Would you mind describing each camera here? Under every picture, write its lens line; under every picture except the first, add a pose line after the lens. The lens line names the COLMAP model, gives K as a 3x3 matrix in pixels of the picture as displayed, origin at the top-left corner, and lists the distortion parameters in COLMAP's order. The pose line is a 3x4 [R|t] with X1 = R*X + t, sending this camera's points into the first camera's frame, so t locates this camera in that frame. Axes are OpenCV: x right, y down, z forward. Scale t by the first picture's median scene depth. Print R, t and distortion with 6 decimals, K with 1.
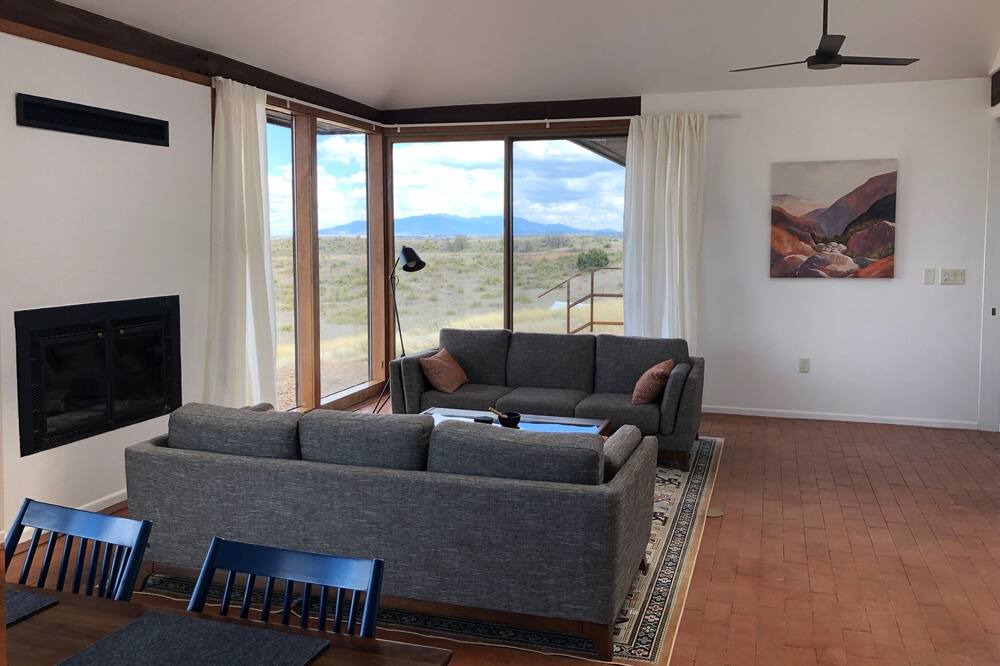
lens RADIAL K [[840.8, 0, 513.3], [0, 840.8, 280.1], [0, 0, 1]] dist [0.056138, -0.009506]
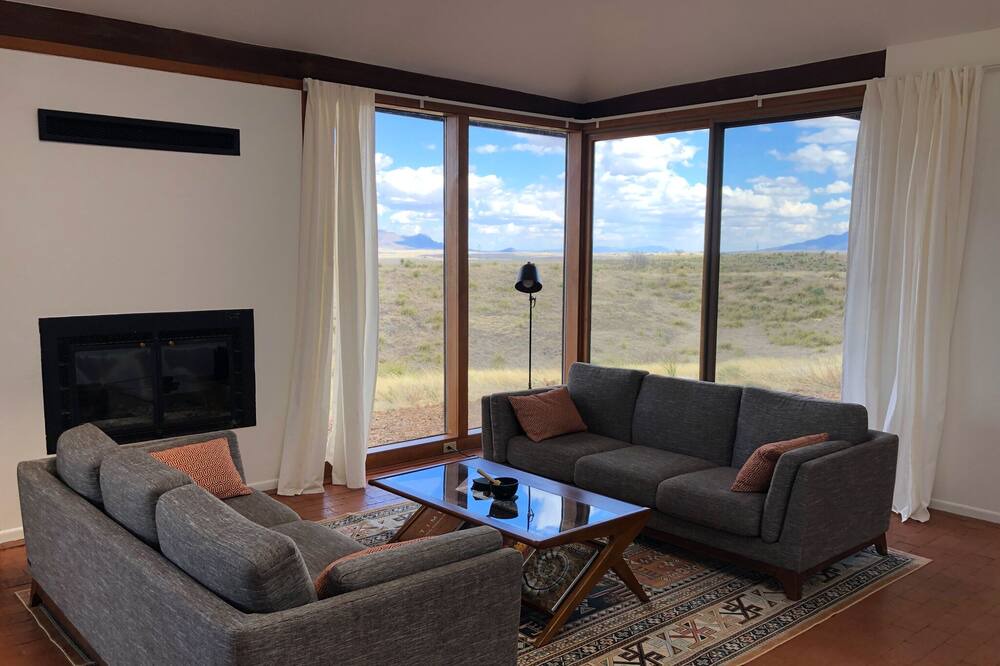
lens RADIAL K [[858.8, 0, 500.0], [0, 858.8, 333.0], [0, 0, 1]] dist [0.034837, -0.010927]
pose [[0.853032, 0.055950, -0.518851, 0.284704], [-0.033717, 0.998068, 0.052193, -0.012508], [0.520768, -0.027028, 0.853270, 0.236616]]
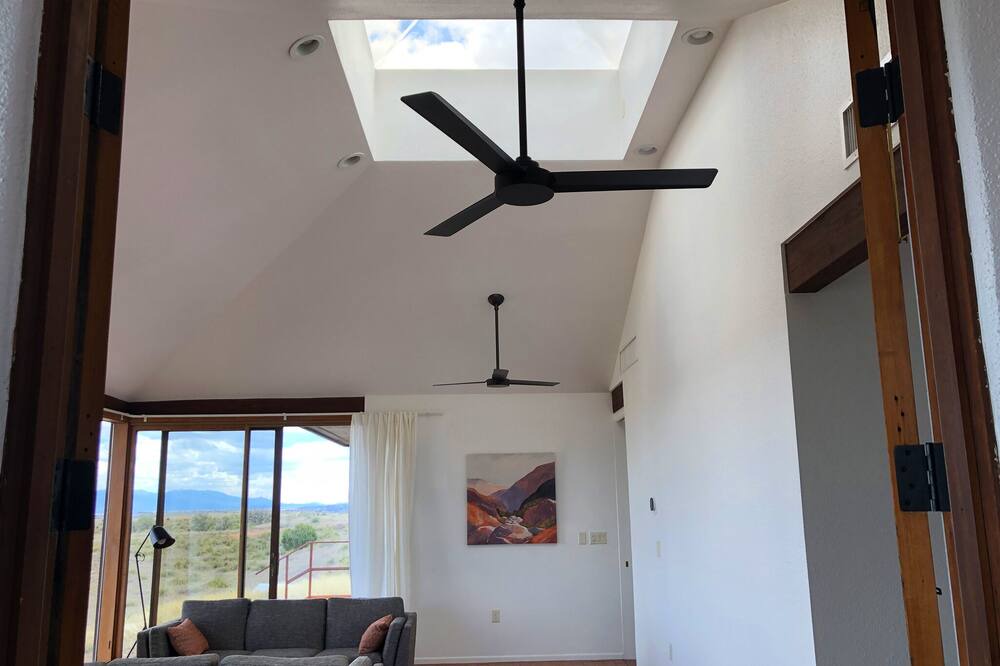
lens RADIAL K [[880.5, 0, 496.2], [0, 880.5, 366.9], [0, 0, 1]] dist [0.067003, 0.002852]
pose [[0.951847, 0.037392, 0.304283, -0.064618], [0.027496, 0.978121, -0.206212, 0.009917], [-0.305337, 0.204649, 0.929994, -0.288533]]
